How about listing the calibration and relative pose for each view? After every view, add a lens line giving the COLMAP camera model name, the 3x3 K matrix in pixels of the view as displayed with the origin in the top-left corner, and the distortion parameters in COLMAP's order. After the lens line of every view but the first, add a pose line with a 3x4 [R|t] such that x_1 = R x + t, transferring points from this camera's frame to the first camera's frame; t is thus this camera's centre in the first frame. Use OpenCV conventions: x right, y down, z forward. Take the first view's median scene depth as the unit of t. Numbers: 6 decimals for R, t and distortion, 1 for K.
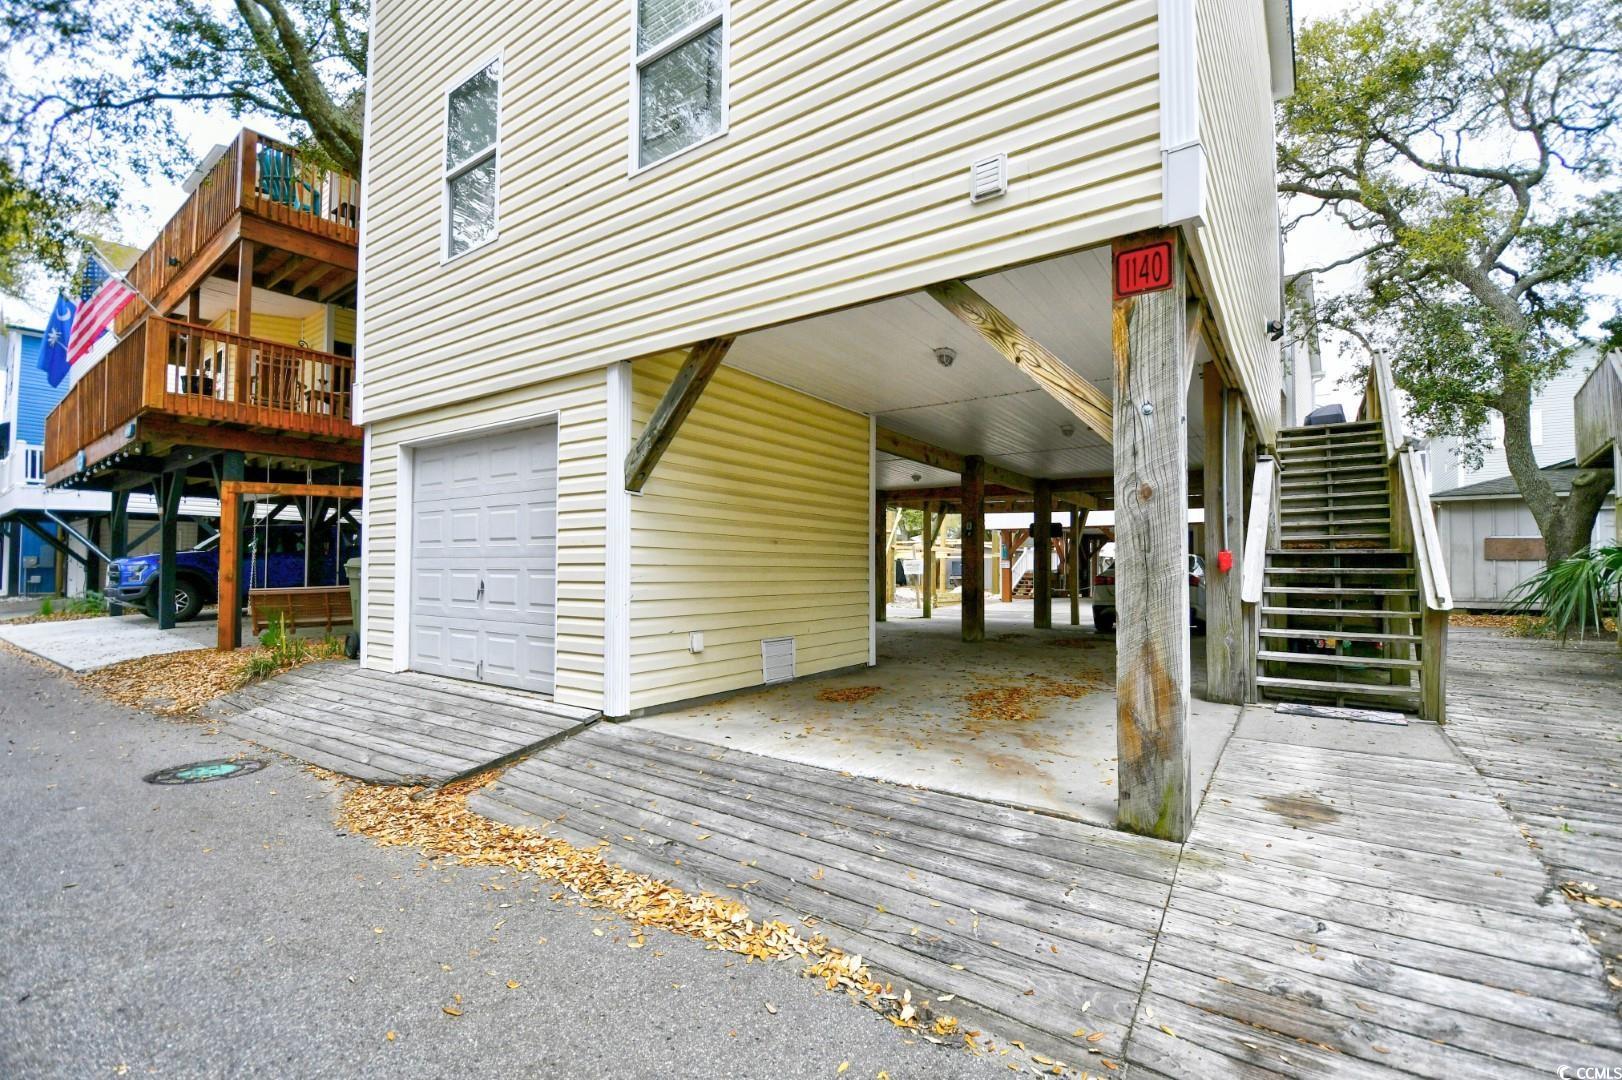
lens RADIAL K [[716.2, 0, 820.5], [0, 716.2, 560.1], [0, 0, 1]] dist [0.000931, -0.013327]
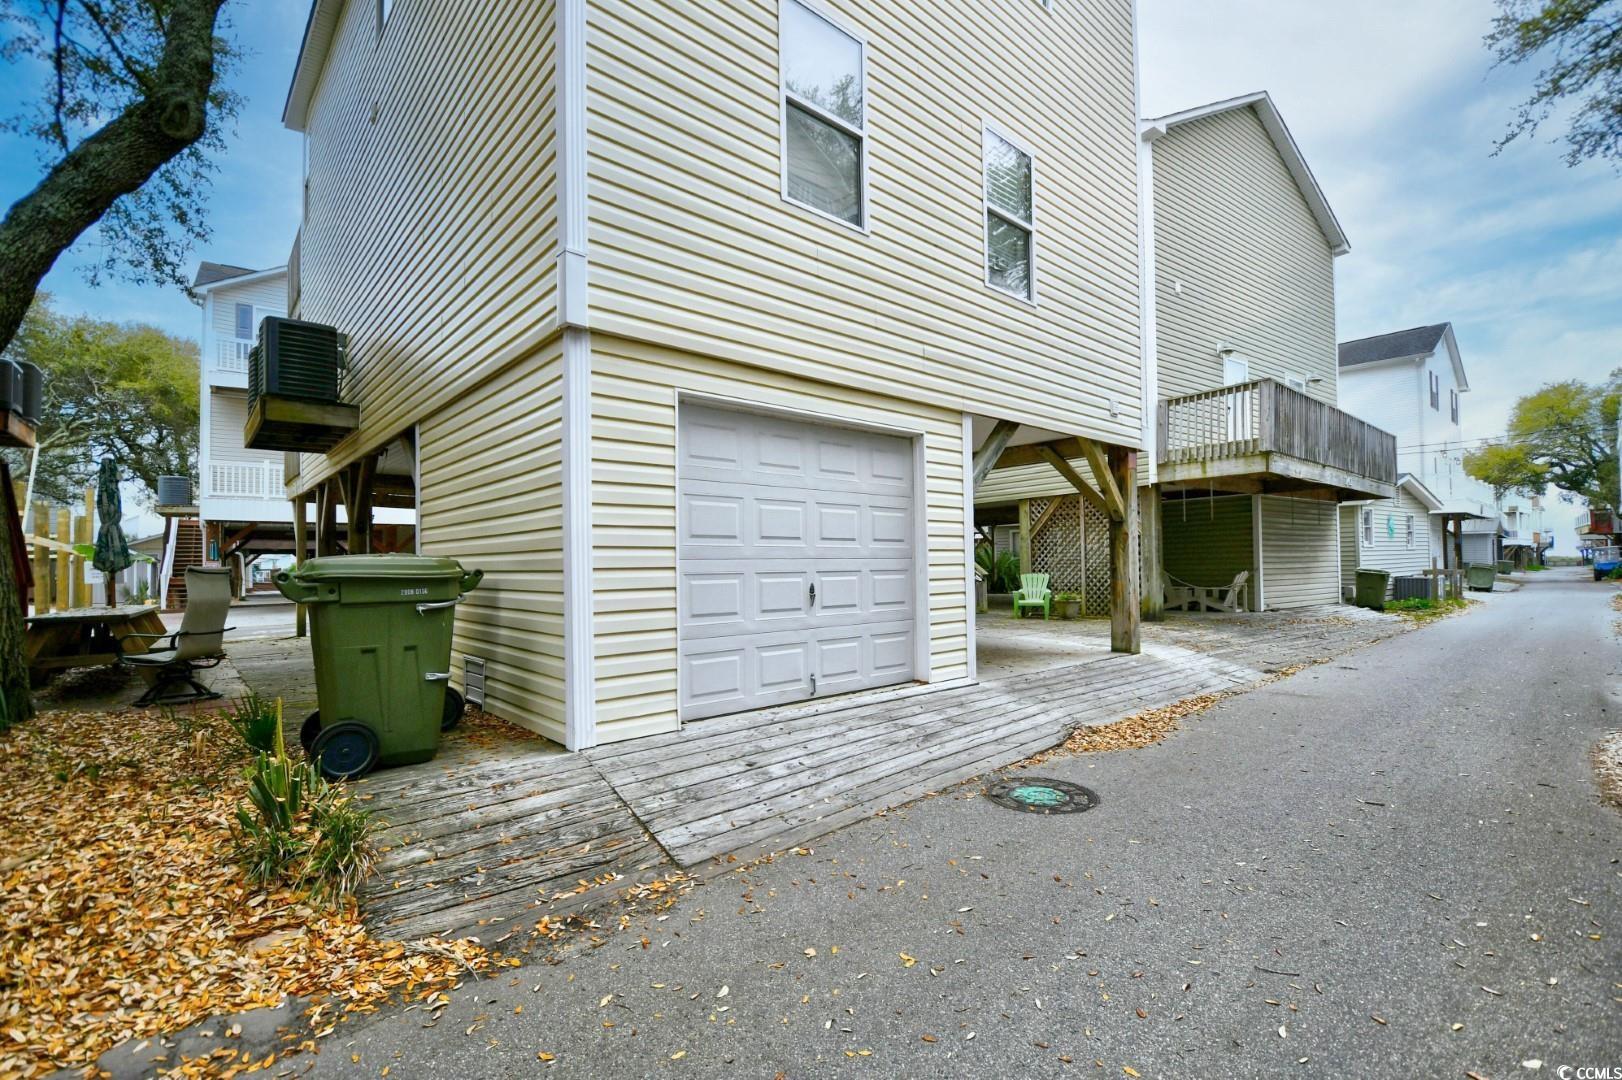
lens RADIAL K [[716.2, 0, 820.5], [0, 716.2, 560.1], [0, 0, 1]] dist [0.000931, -0.013327]
pose [[0.230788, 0.000695, 0.973004, -1.459048], [-0.000726, 1.000000, -0.000542, -0.001026], [-0.973004, -0.000581, 0.230788, 0.855671]]
